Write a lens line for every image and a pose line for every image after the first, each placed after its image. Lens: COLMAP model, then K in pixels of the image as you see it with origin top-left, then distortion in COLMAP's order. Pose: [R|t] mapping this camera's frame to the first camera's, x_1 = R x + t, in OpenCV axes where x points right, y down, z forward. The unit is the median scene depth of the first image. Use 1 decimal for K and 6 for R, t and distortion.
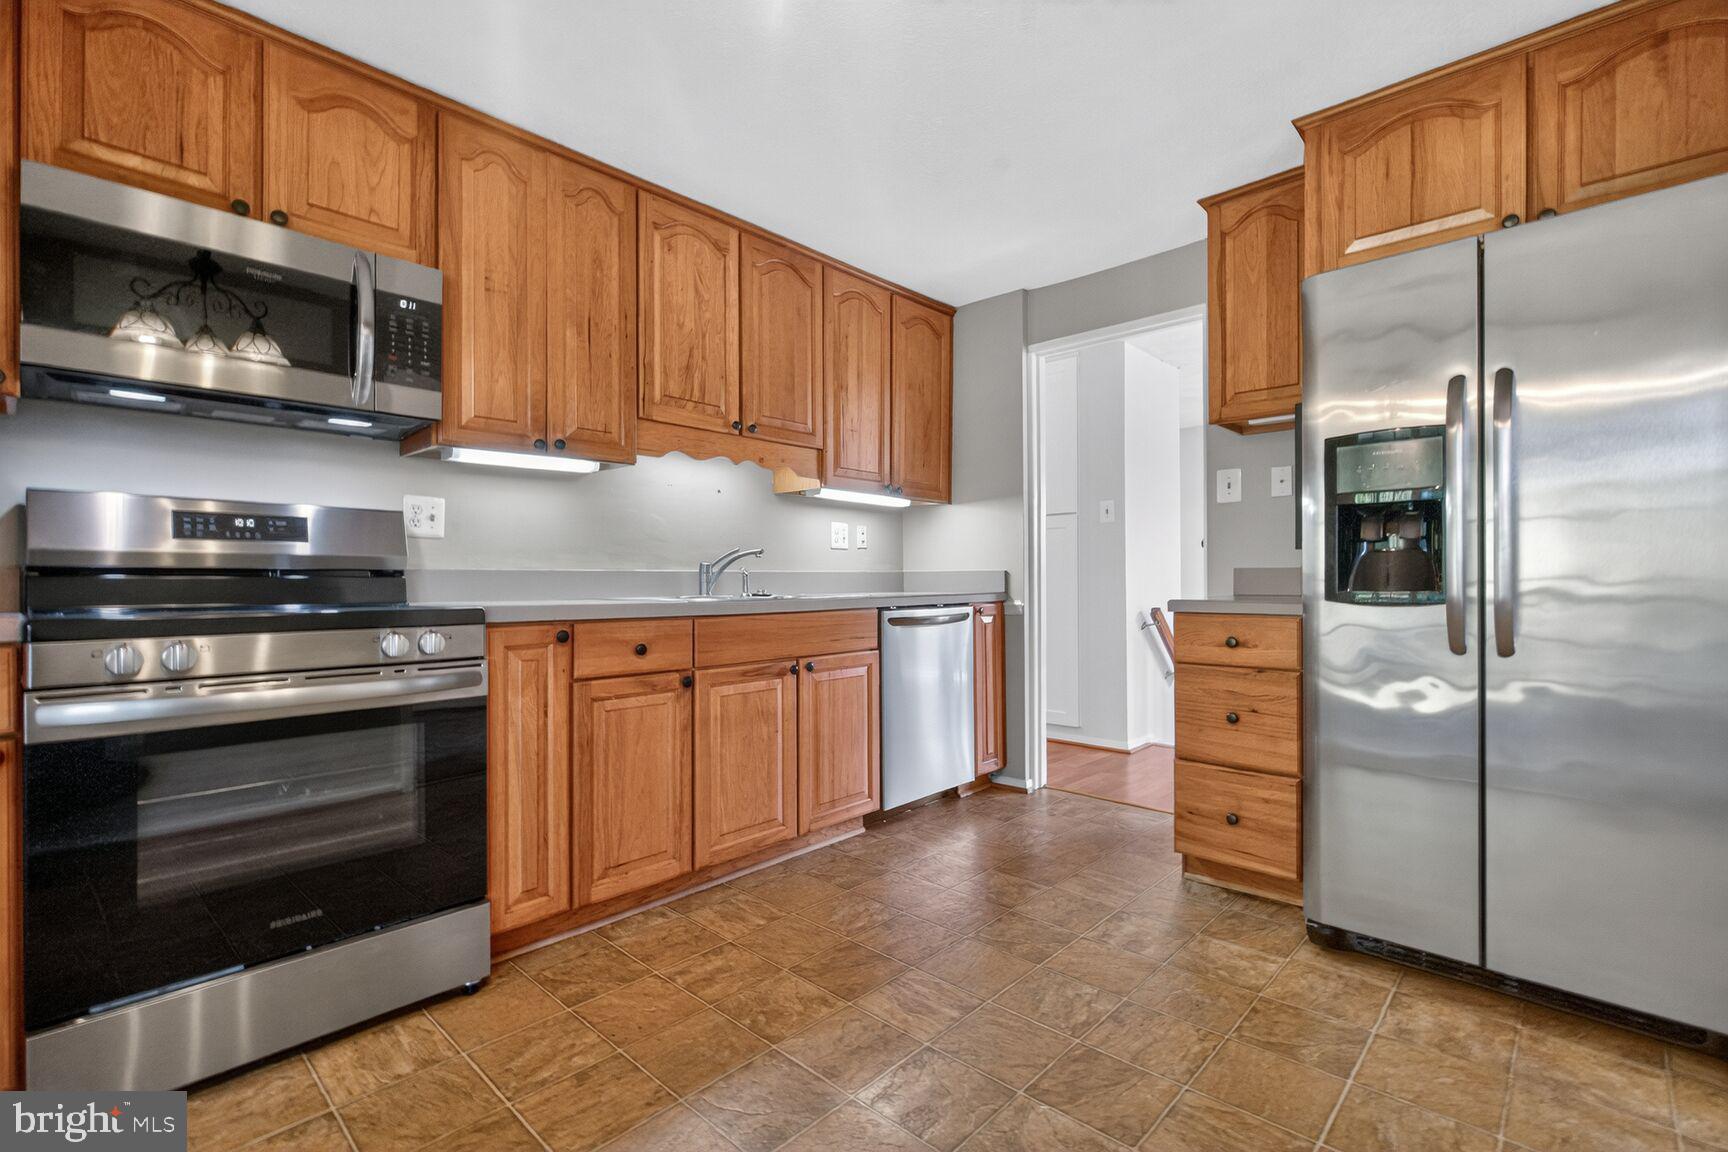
lens RADIAL K [[772.8, 0, 864.0], [0, 772.8, 576.0], [0, 0, 1]] dist [0.002207, 0.000285]
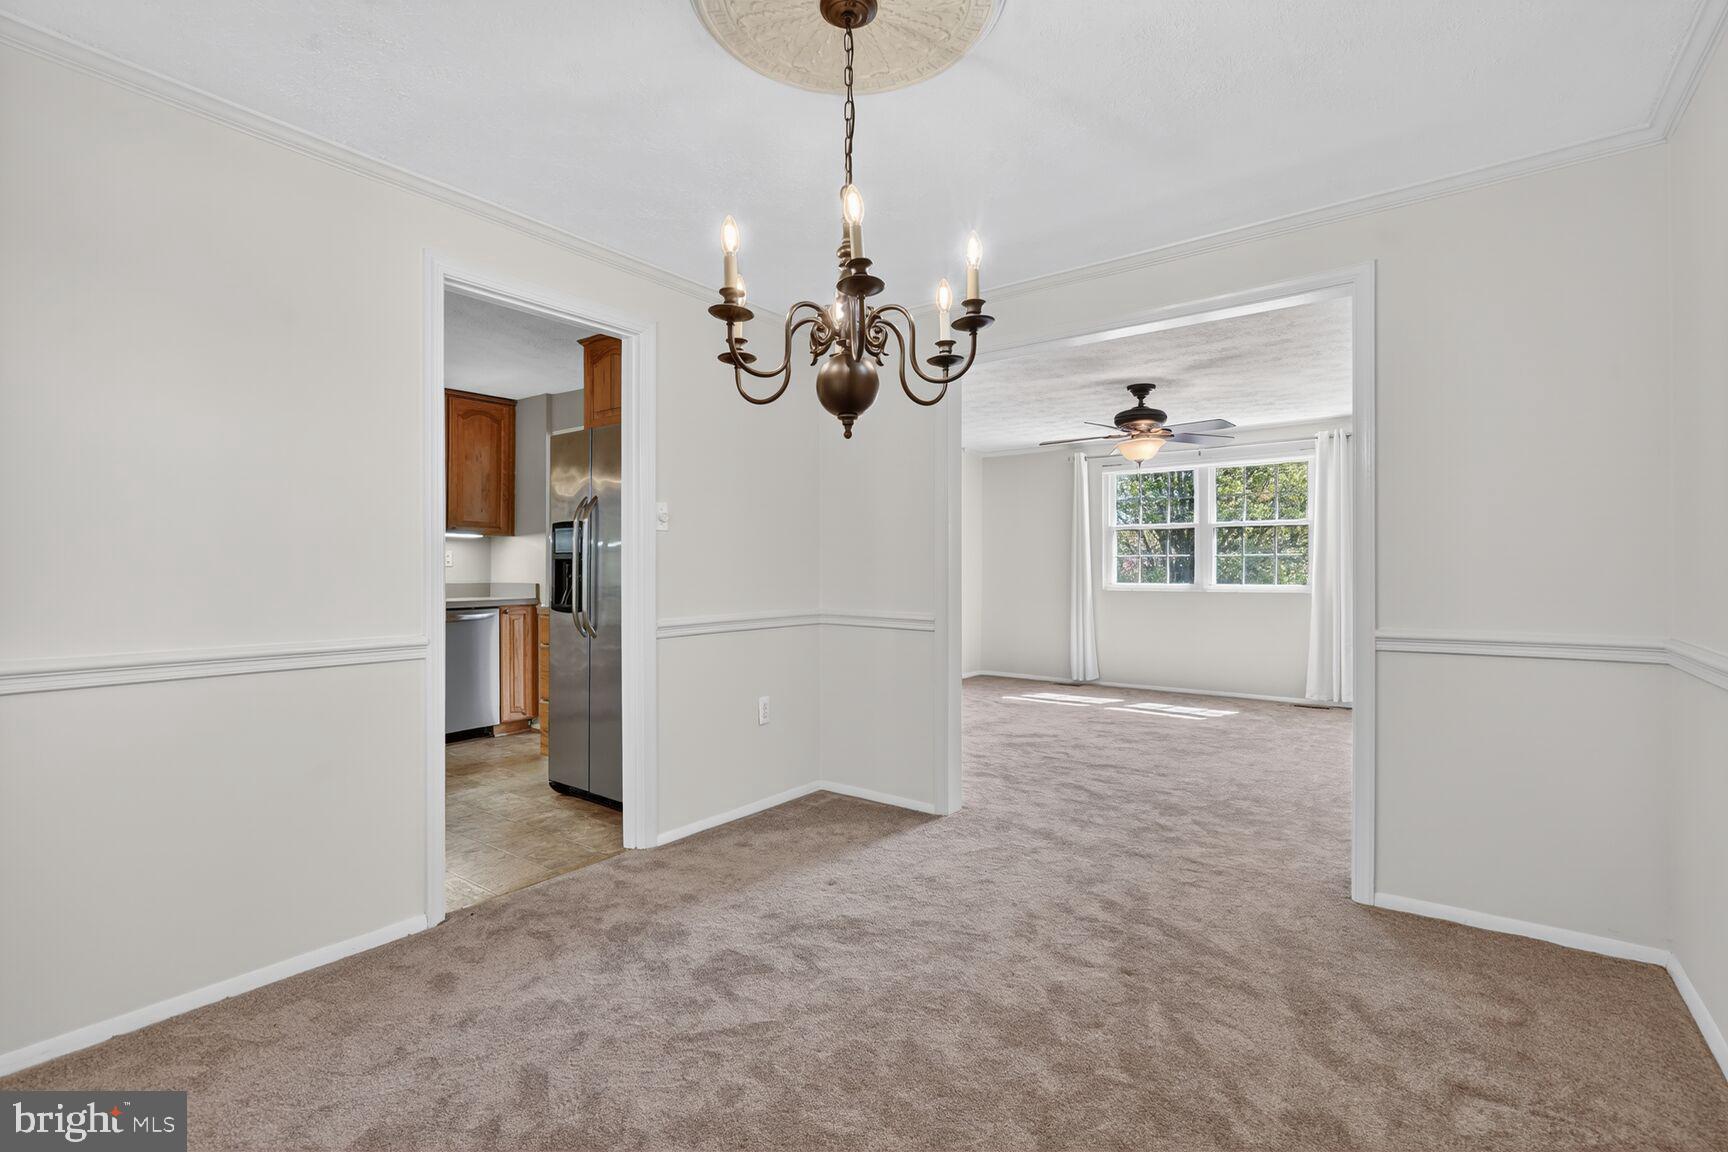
lens RADIAL K [[779.7, 0, 864.0], [0, 779.7, 576.0], [0, 0, 1]] dist [-0.013706, -0.000065]
pose [[0.994527, -0.000170, 0.104478, 0.676644], [-0.001385, 0.999889, 0.014815, -0.046463], [-0.104469, -0.014879, 0.994417, -0.565399]]
